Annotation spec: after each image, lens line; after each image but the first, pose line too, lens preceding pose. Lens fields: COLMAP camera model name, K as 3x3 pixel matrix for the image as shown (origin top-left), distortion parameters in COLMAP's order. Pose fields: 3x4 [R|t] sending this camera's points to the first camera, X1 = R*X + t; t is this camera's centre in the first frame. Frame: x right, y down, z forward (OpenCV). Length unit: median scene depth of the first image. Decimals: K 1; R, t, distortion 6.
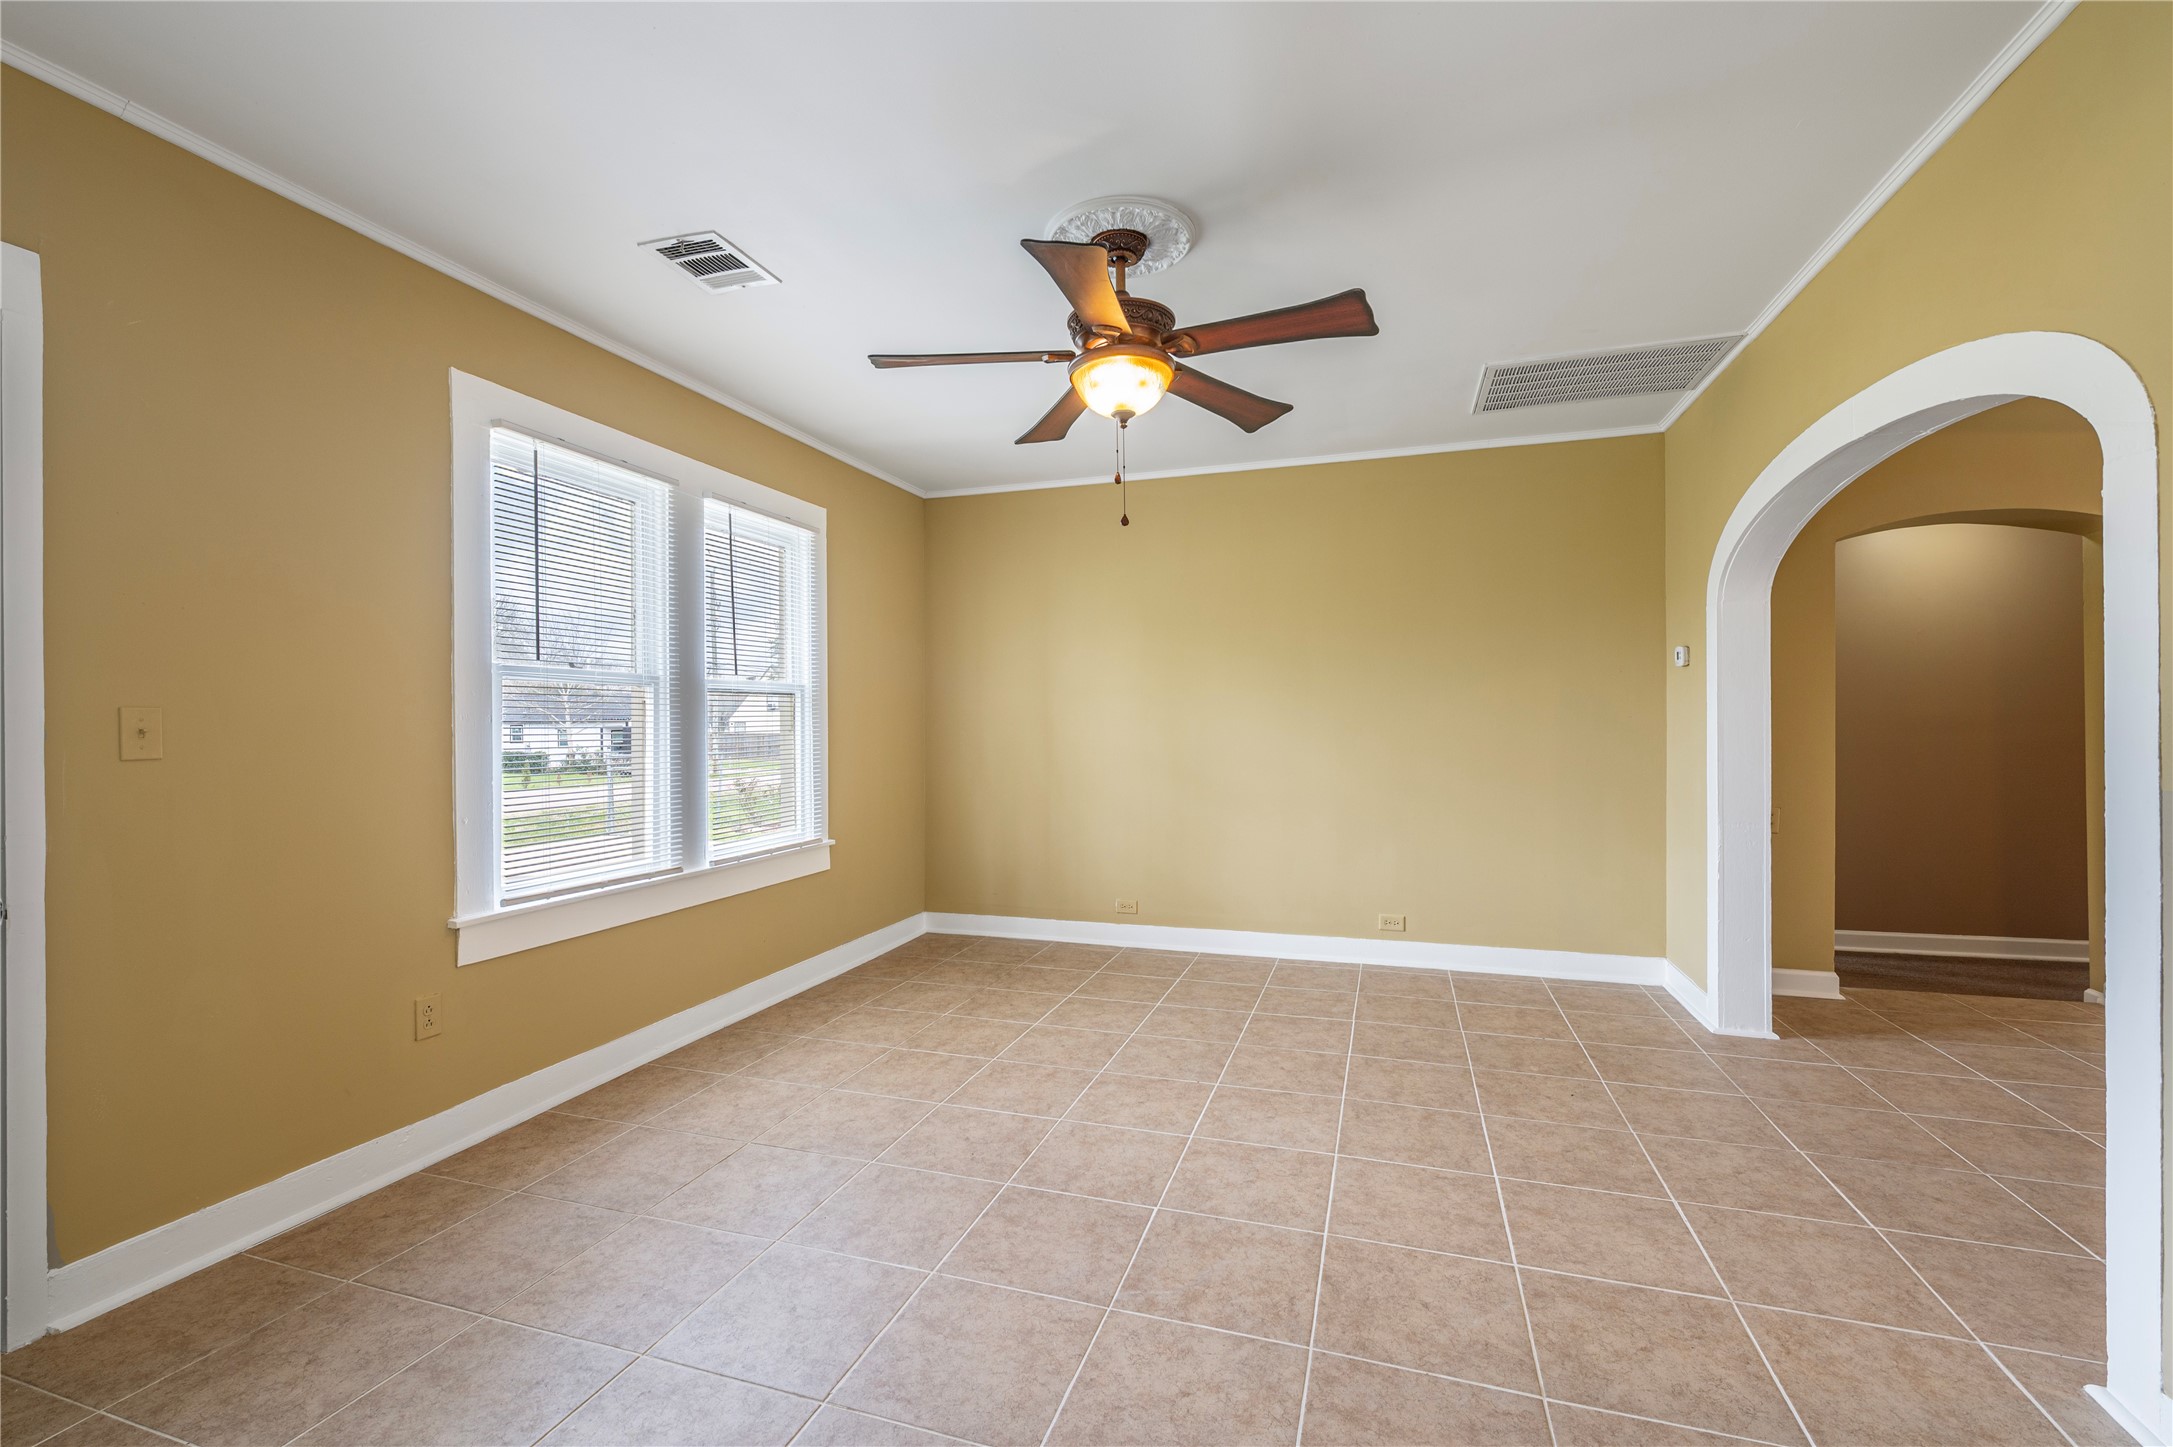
lens RADIAL K [[913.5, 0, 1086.5], [0, 913.5, 723.5], [0, 0, 1]] dist [0.001329, 0.000060]
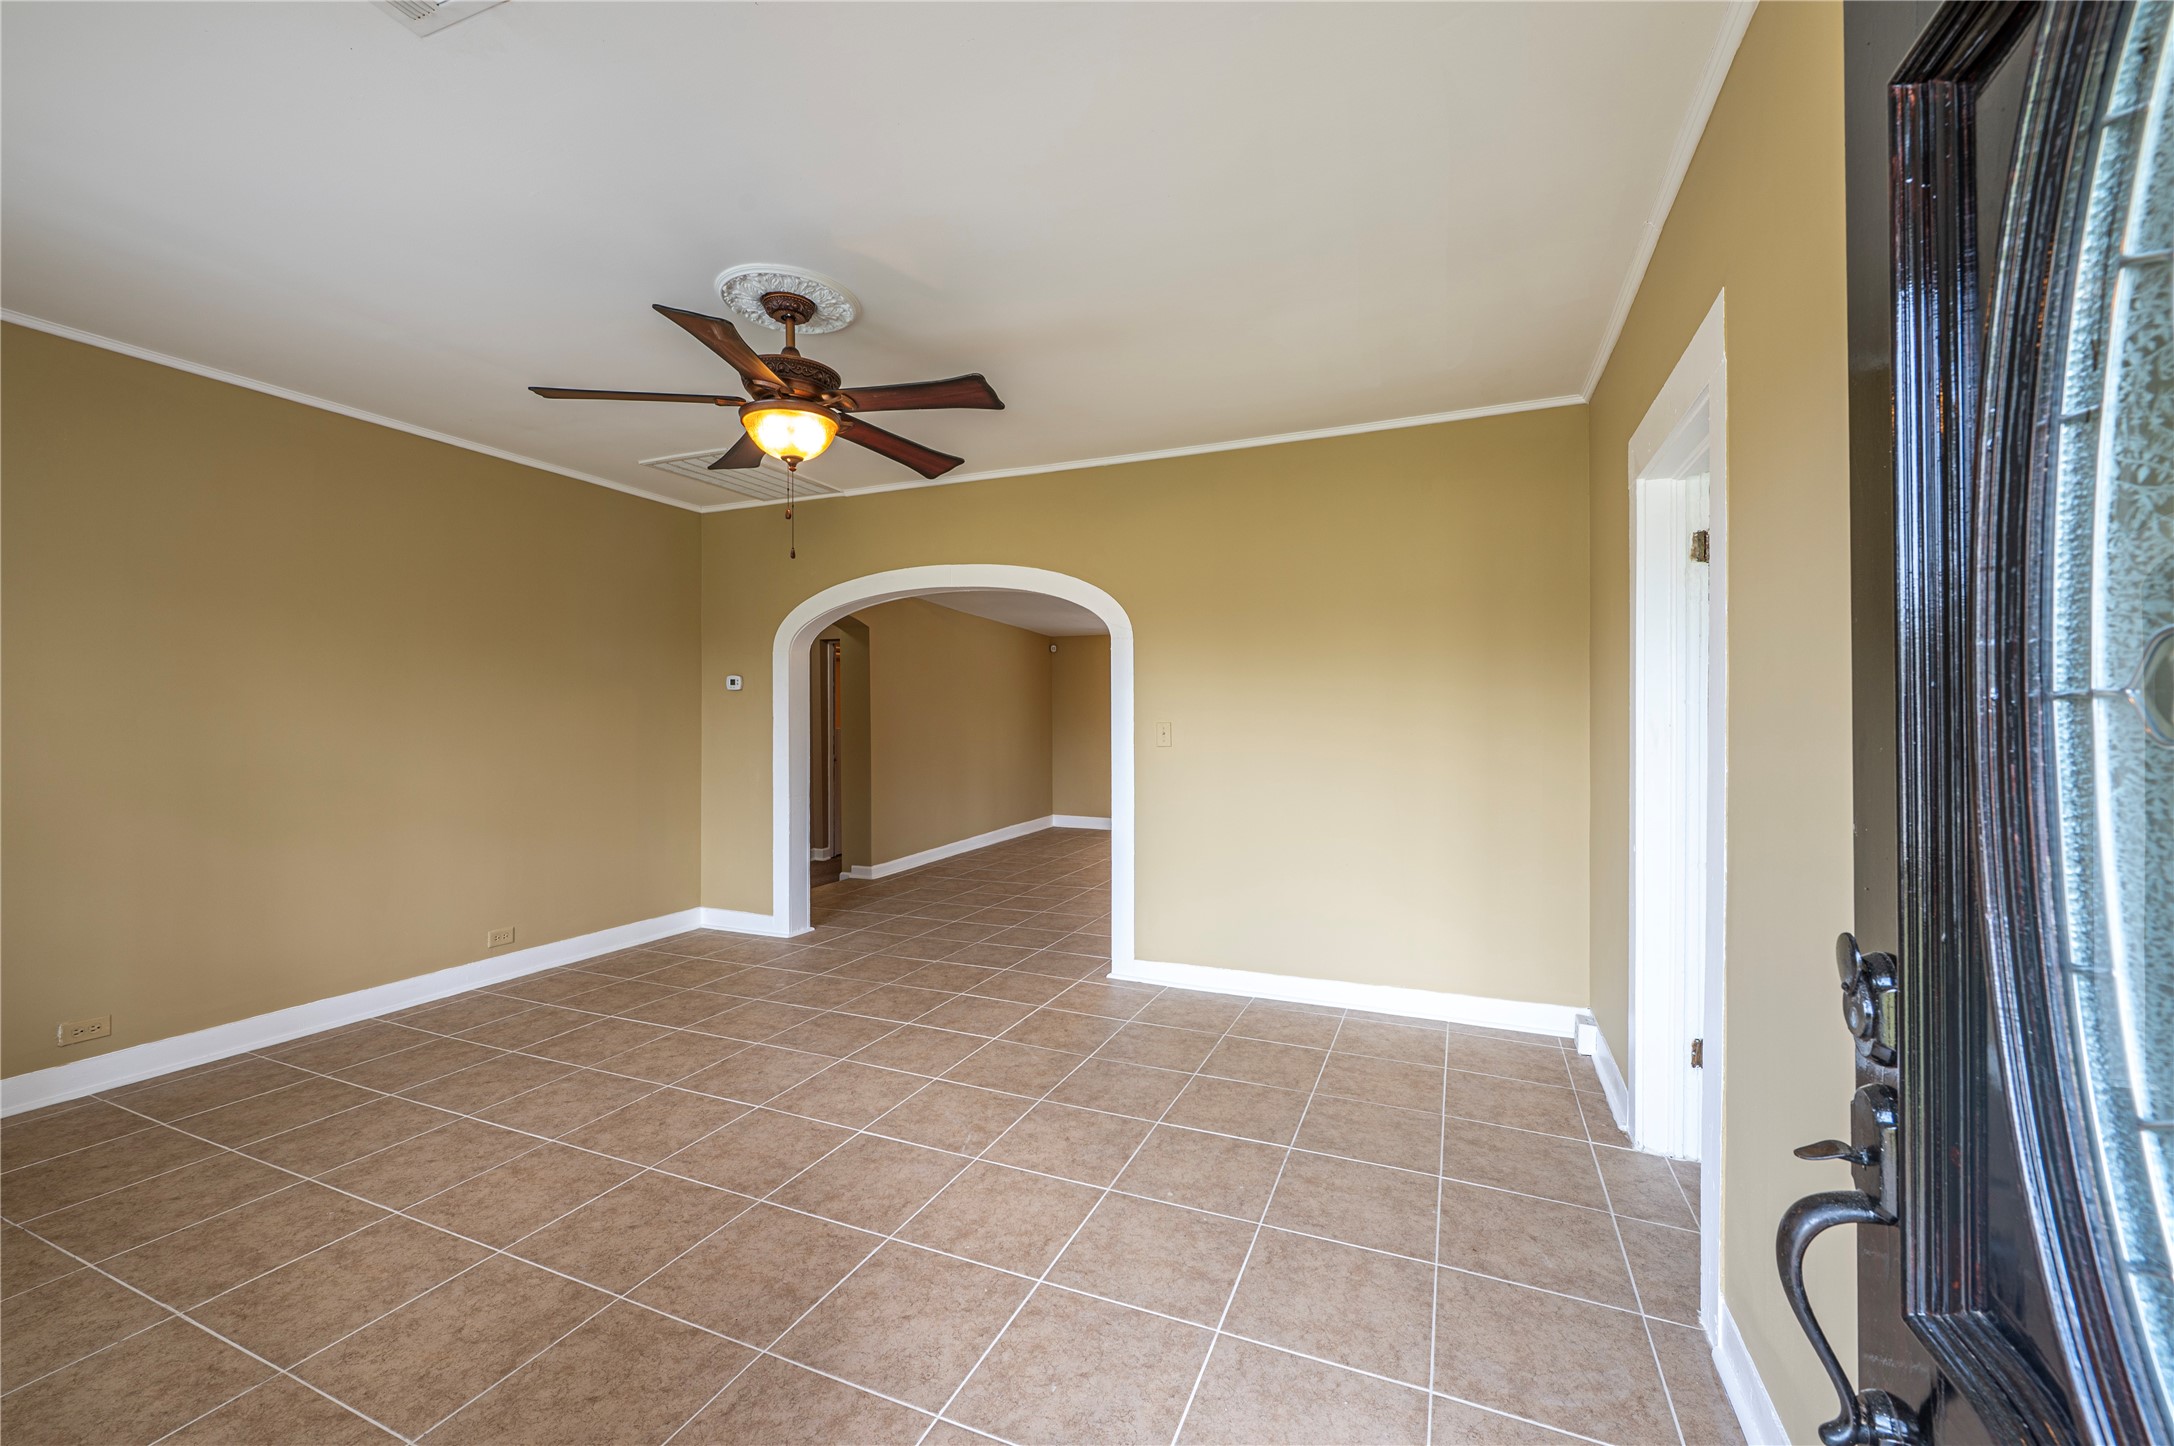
lens RADIAL K [[860.9, 0, 1095.0], [0, 860.9, 713.6], [0, 0, 1]] dist [0.000273, -0.000219]
pose [[0.080015, 0.015444, 0.996674, -0.756751], [-0.001013, 0.999881, -0.015412, -0.007675], [-0.996793, 0.000224, 0.080021, 0.428265]]
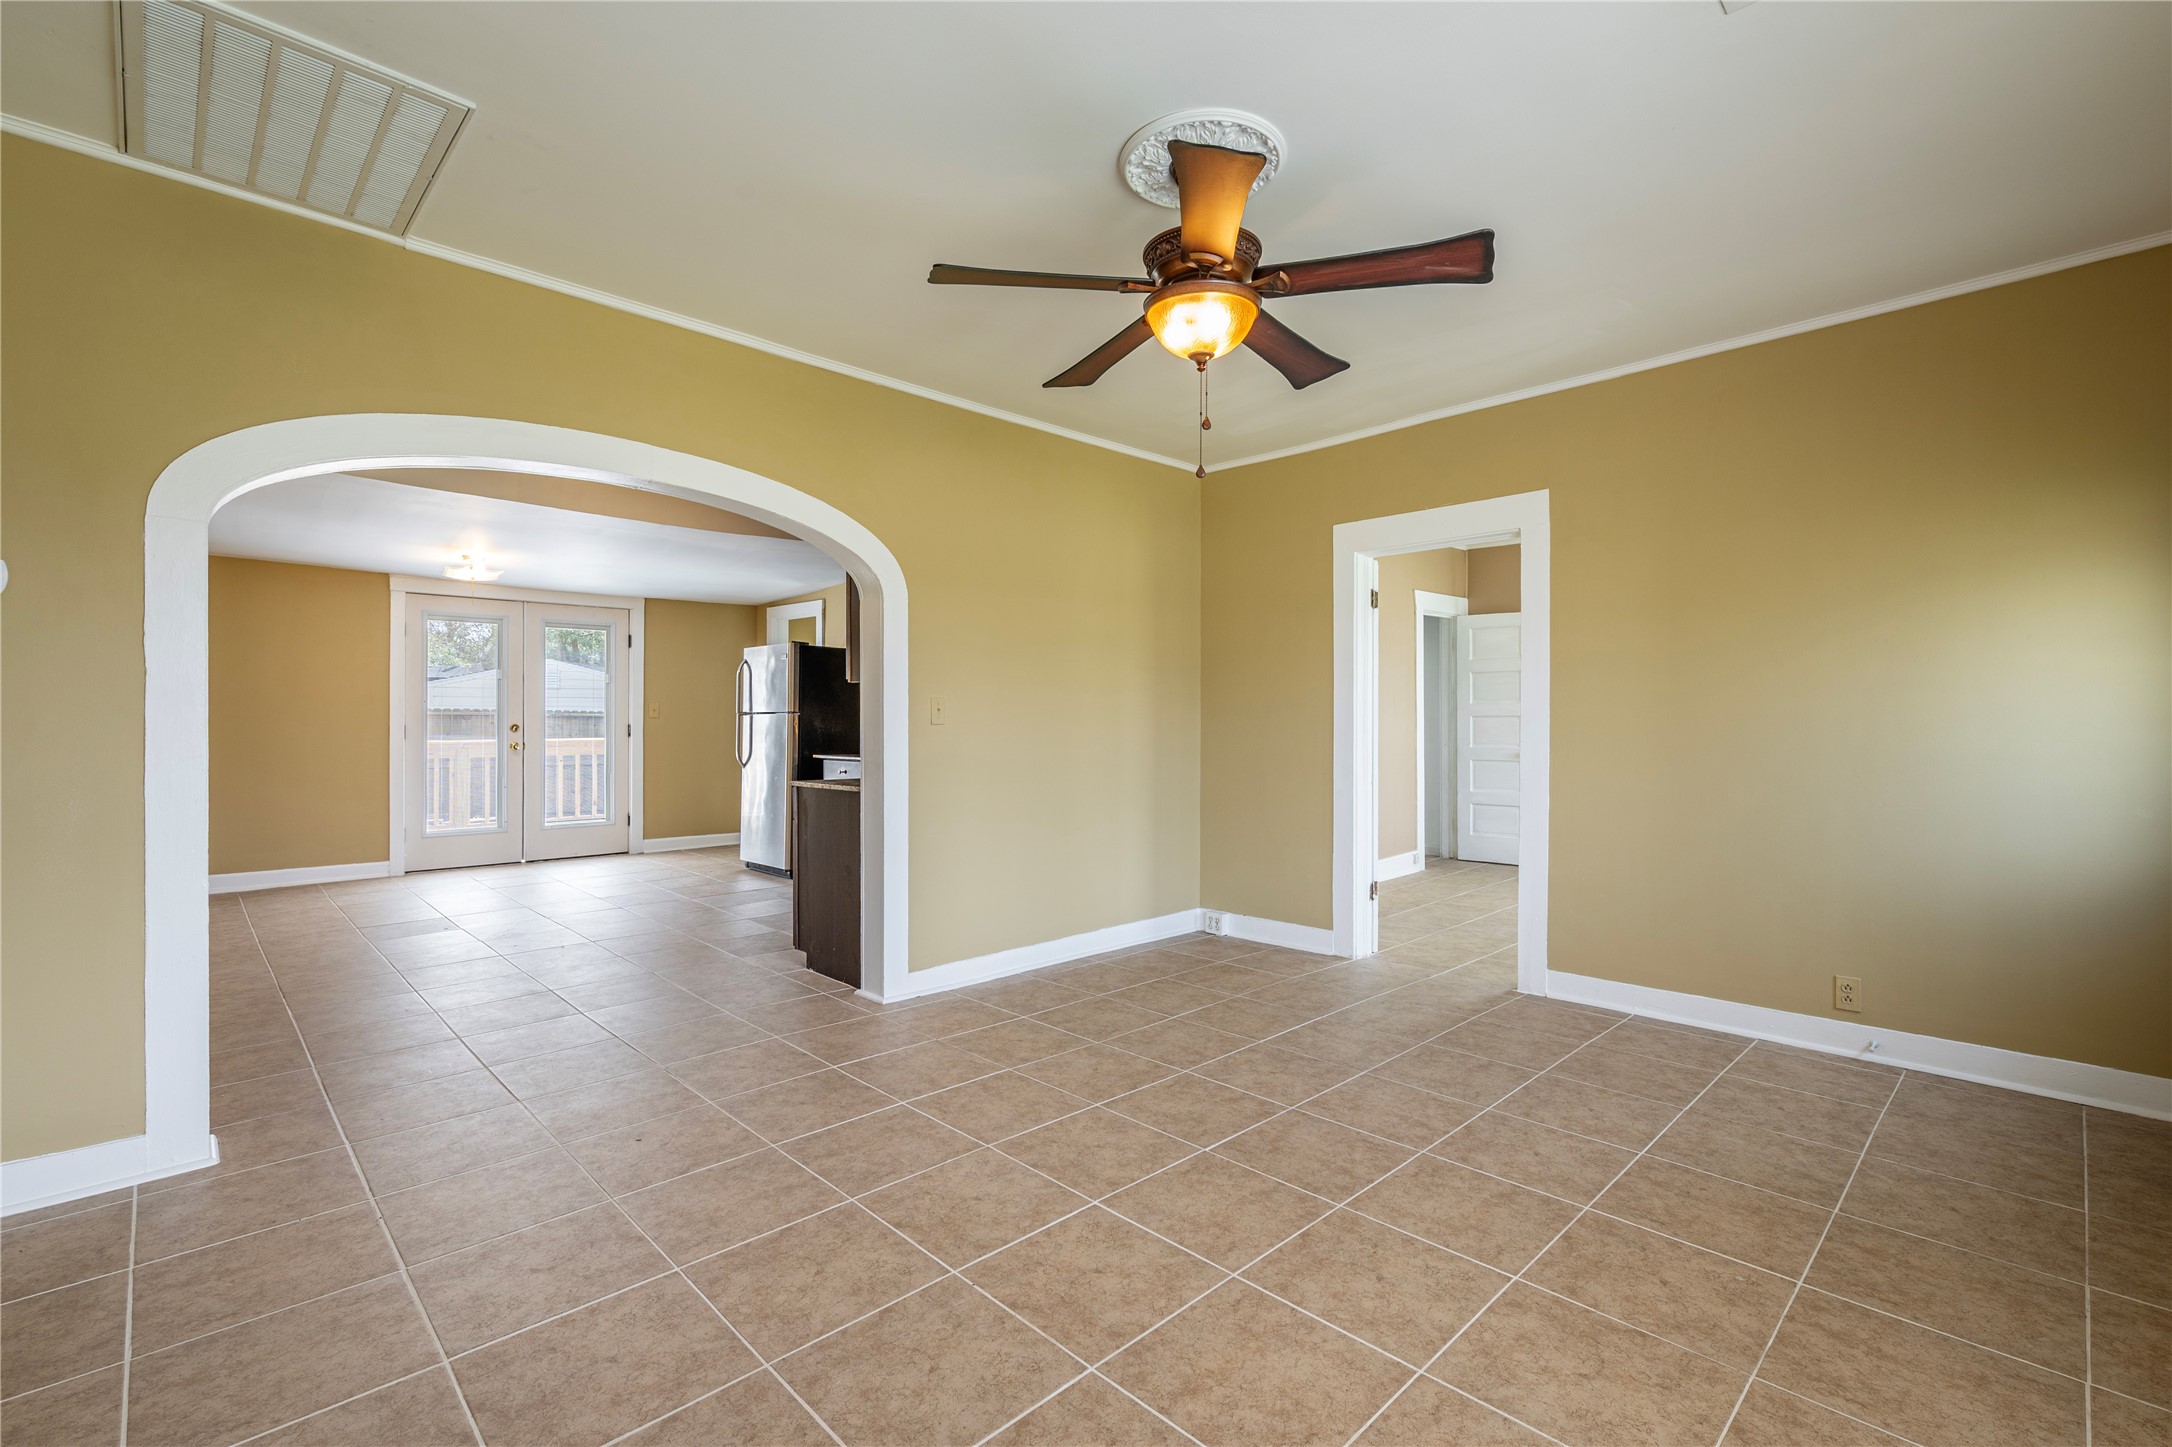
lens RADIAL K [[958.6, 0, 1094.7], [0, 958.6, 713.9], [0, 0, 1]] dist [0.001227, 0.000071]
pose [[-0.890506, 0.012533, 0.454798, -0.232092], [0.007412, 0.999887, -0.013041, 0.025544], [-0.454911, -0.008242, -0.890499, 1.478445]]
